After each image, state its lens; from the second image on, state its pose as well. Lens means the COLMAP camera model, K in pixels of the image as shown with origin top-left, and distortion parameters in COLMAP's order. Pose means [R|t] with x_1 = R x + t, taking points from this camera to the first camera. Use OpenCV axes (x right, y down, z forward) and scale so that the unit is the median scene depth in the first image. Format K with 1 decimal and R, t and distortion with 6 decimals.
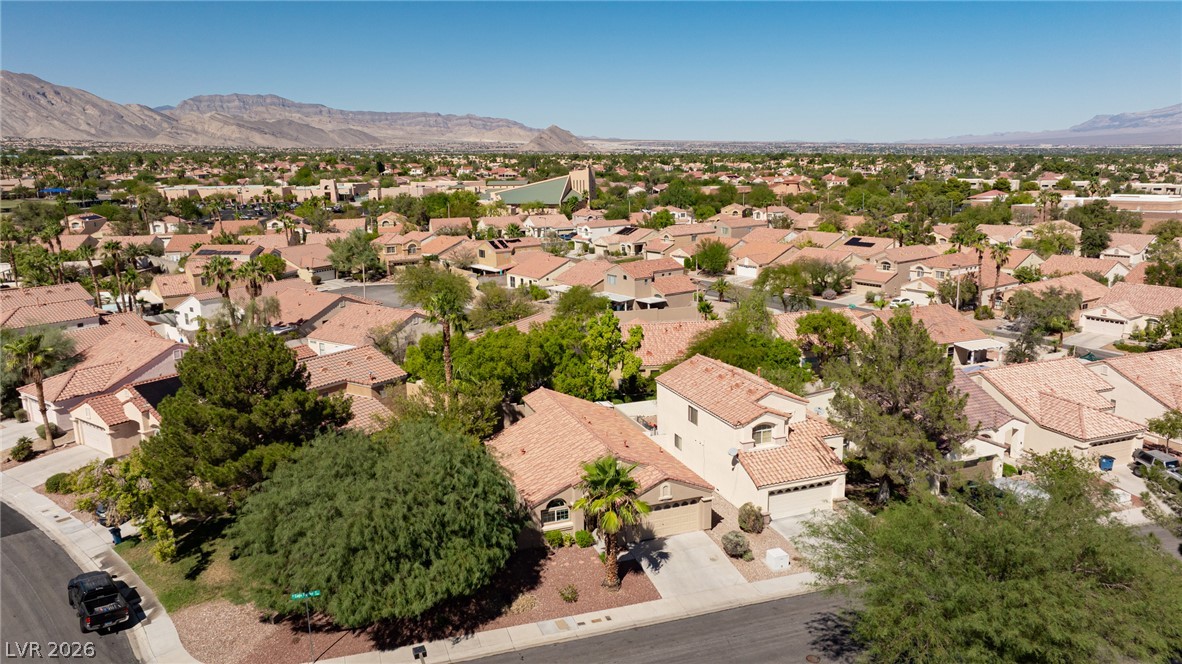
lens RADIAL K [[829.1, 0, 591.0], [0, 829.1, 332.0], [0, 0, 1]] dist [-0.033060, 0.025691]
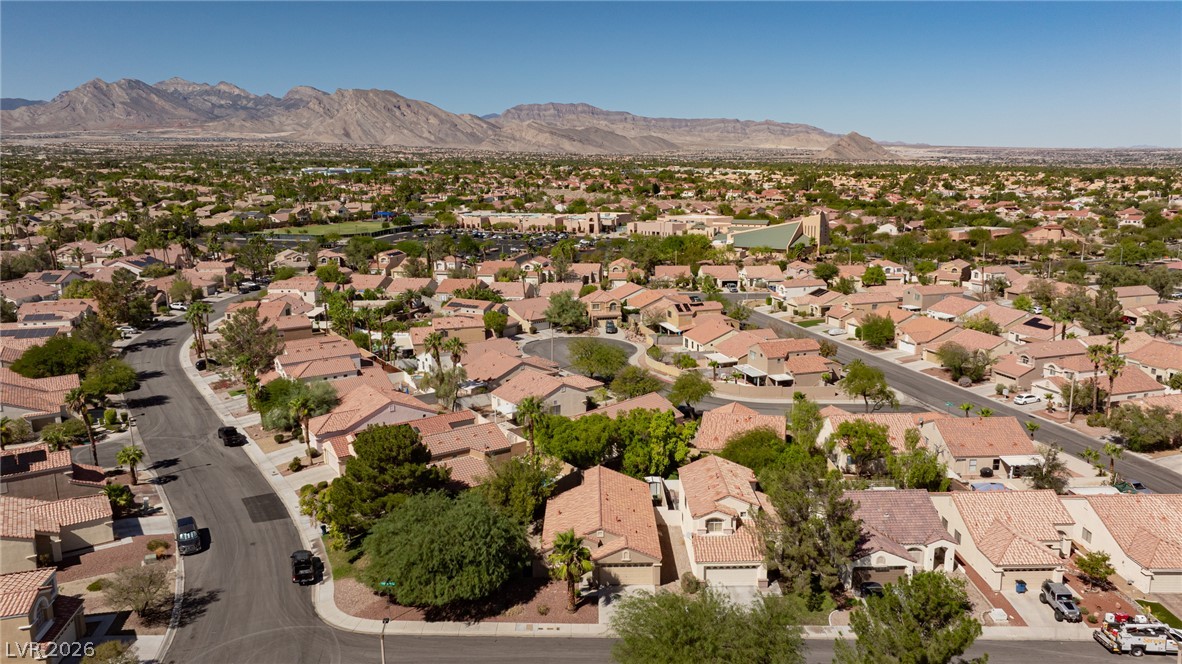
lens RADIAL K [[829.1, 0, 591.0], [0, 829.1, 332.0], [0, 0, 1]] dist [-0.033060, 0.025691]
pose [[0.939299, 0.072482, -0.335355, 0.159557], [-0.073790, 0.997234, 0.008859, -0.071171], [0.335070, 0.016425, 0.942050, -0.145884]]
